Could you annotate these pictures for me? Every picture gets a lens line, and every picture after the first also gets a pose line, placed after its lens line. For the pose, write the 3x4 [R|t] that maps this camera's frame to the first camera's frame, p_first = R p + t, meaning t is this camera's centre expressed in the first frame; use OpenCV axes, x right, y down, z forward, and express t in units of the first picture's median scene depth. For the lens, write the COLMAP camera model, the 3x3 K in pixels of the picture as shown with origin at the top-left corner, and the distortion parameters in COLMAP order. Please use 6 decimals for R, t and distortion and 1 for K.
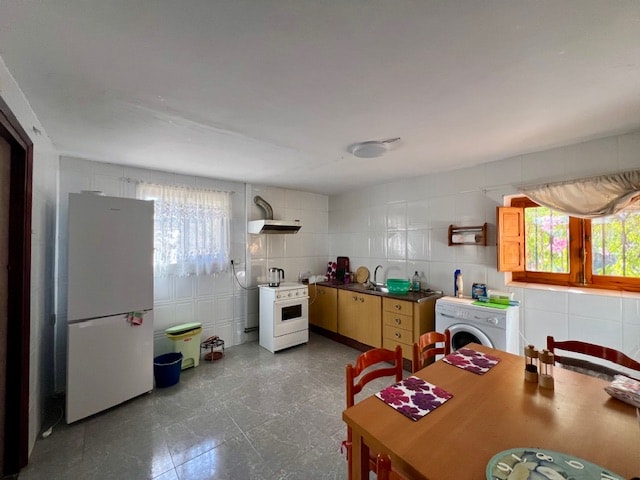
lens RADIAL K [[255.3, 0, 321.9], [0, 255.3, 240.7], [0, 0, 1]] dist [-0.000547, -0.000501]
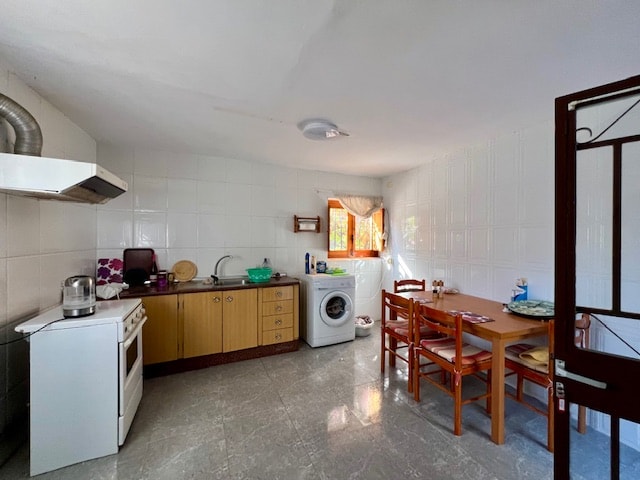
lens RADIAL K [[255.3, 0, 320.4], [0, 255.3, 241.3], [0, 0, 1]] dist [-0.000547, -0.000501]
pose [[0.284660, -0.011399, 0.958561, -0.682835], [-0.017782, 0.999694, 0.017169, 0.043082], [-0.958464, -0.021932, 0.284370, 0.653123]]
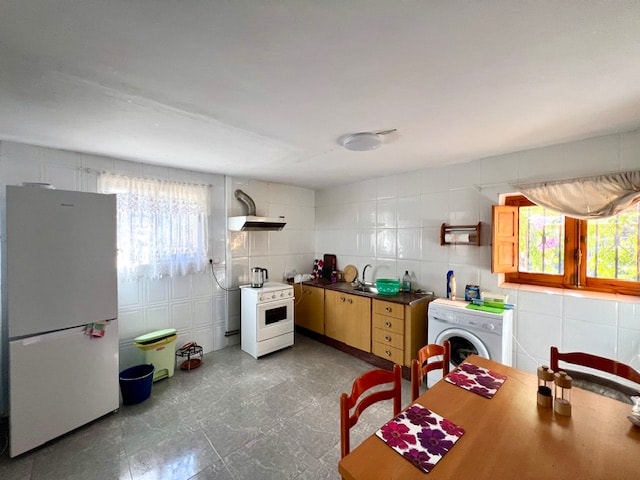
lens RADIAL K [[255.3, 0, 321.8], [0, 255.3, 240.8], [0, 0, 1]] dist [-0.000547, -0.000501]
pose [[0.998205, 0.001733, 0.059869, -0.009493], [-0.003437, 0.999592, 0.028360, -0.026431], [-0.059796, -0.028515, 0.997803, 0.081965]]
